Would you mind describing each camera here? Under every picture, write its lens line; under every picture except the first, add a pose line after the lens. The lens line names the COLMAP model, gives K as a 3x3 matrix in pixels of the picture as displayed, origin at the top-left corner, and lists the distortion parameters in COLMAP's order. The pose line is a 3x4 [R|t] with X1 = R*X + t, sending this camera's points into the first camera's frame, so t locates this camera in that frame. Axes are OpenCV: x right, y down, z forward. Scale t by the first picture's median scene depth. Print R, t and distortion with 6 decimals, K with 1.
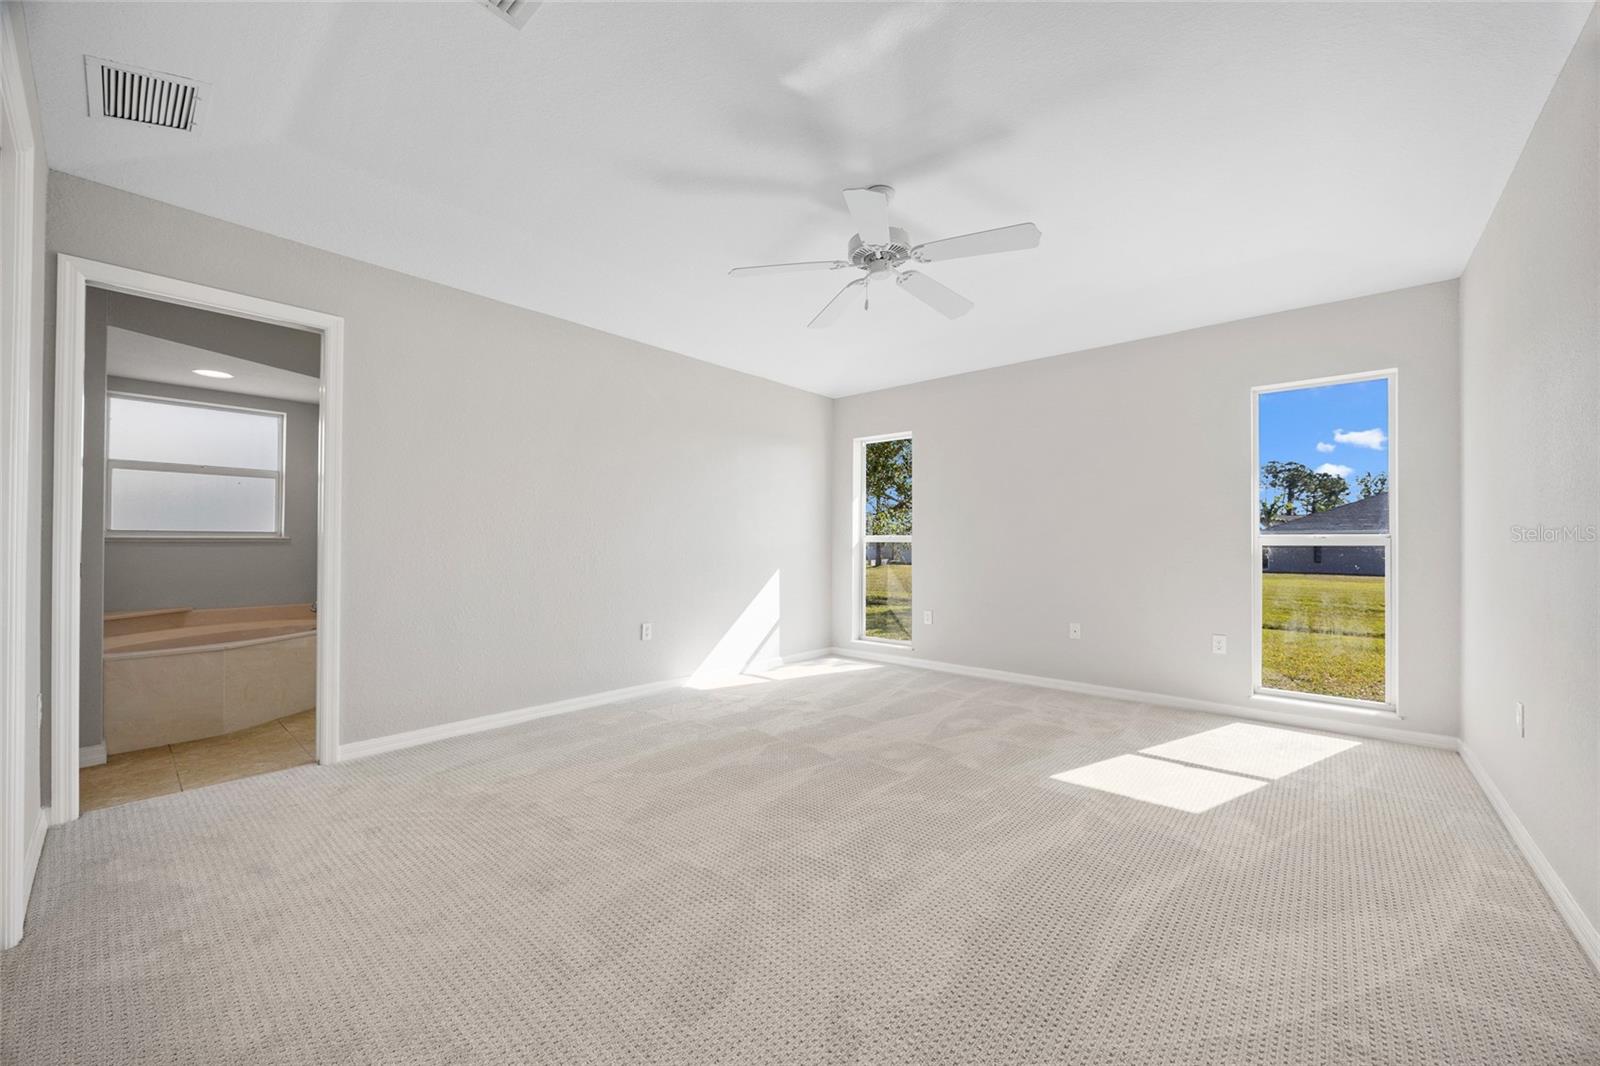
lens RADIAL K [[606.1, 0, 800.4], [0, 606.1, 543.2], [0, 0, 1]] dist [-0.002632, 0.000015]
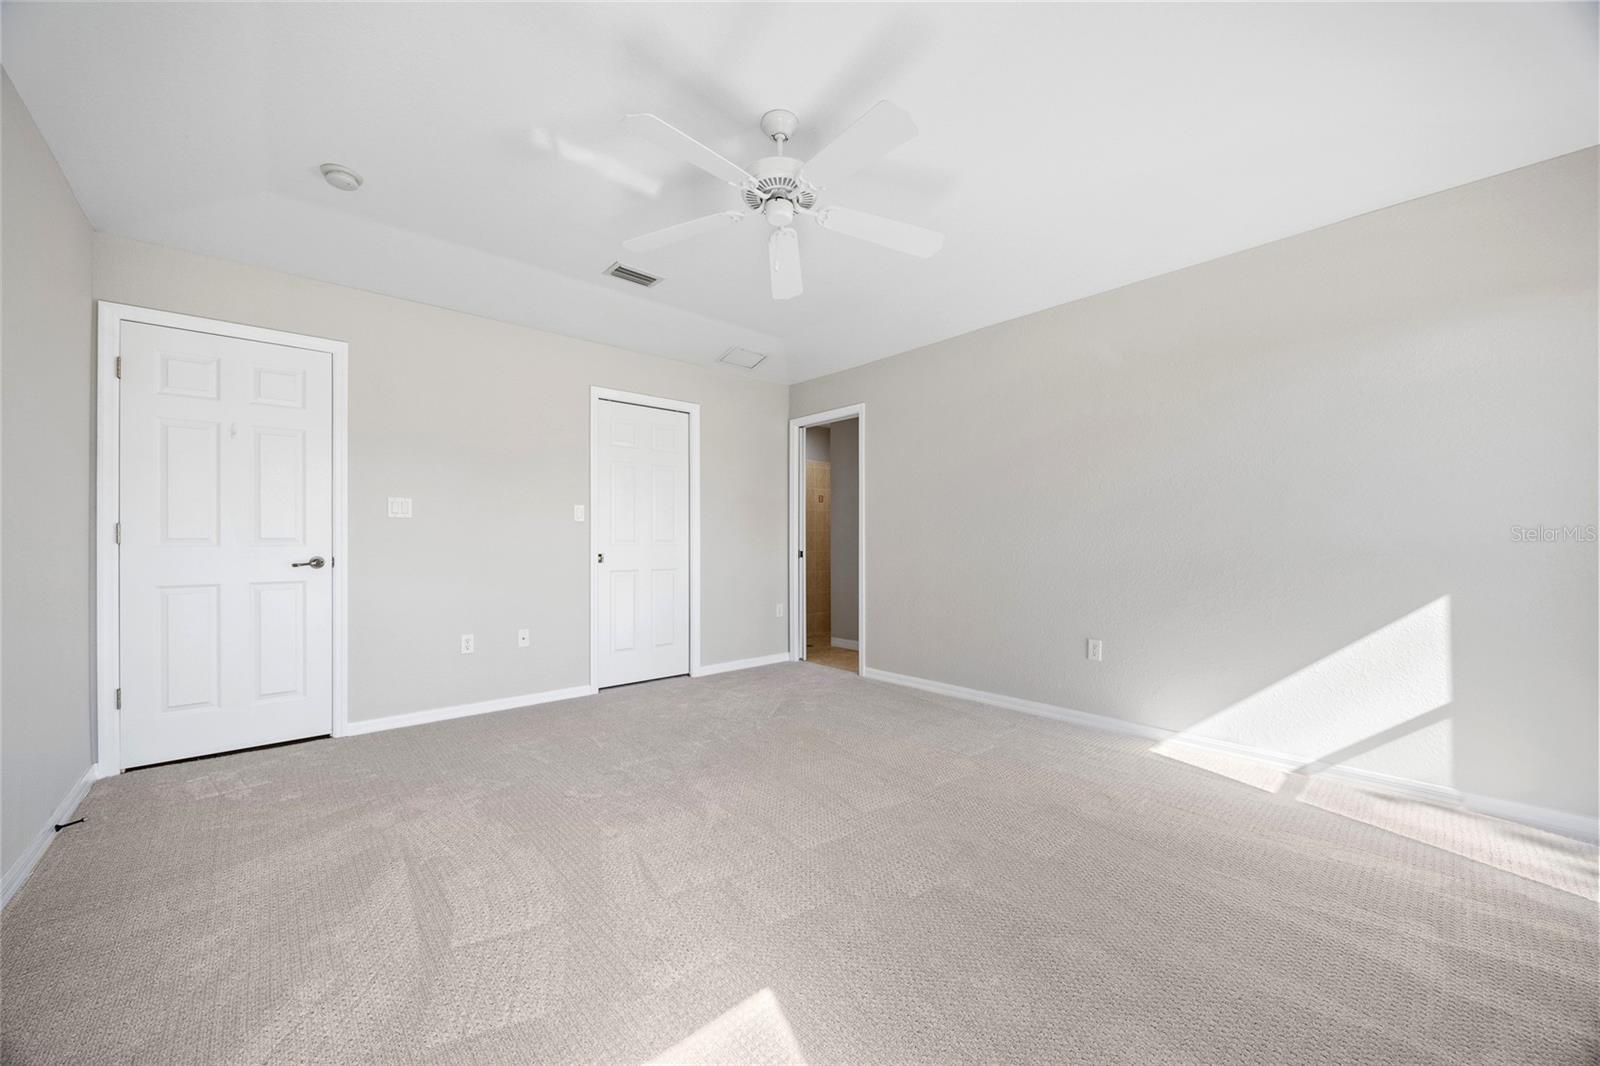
lens RADIAL K [[606.1, 0, 800.4], [0, 606.1, 543.2], [0, 0, 1]] dist [-0.002632, 0.000015]
pose [[-0.128254, 0.000065, -0.991741, 0.873659], [0.003881, 0.999992, -0.000436, 0.003465], [0.991734, -0.003904, -0.128254, 1.038812]]
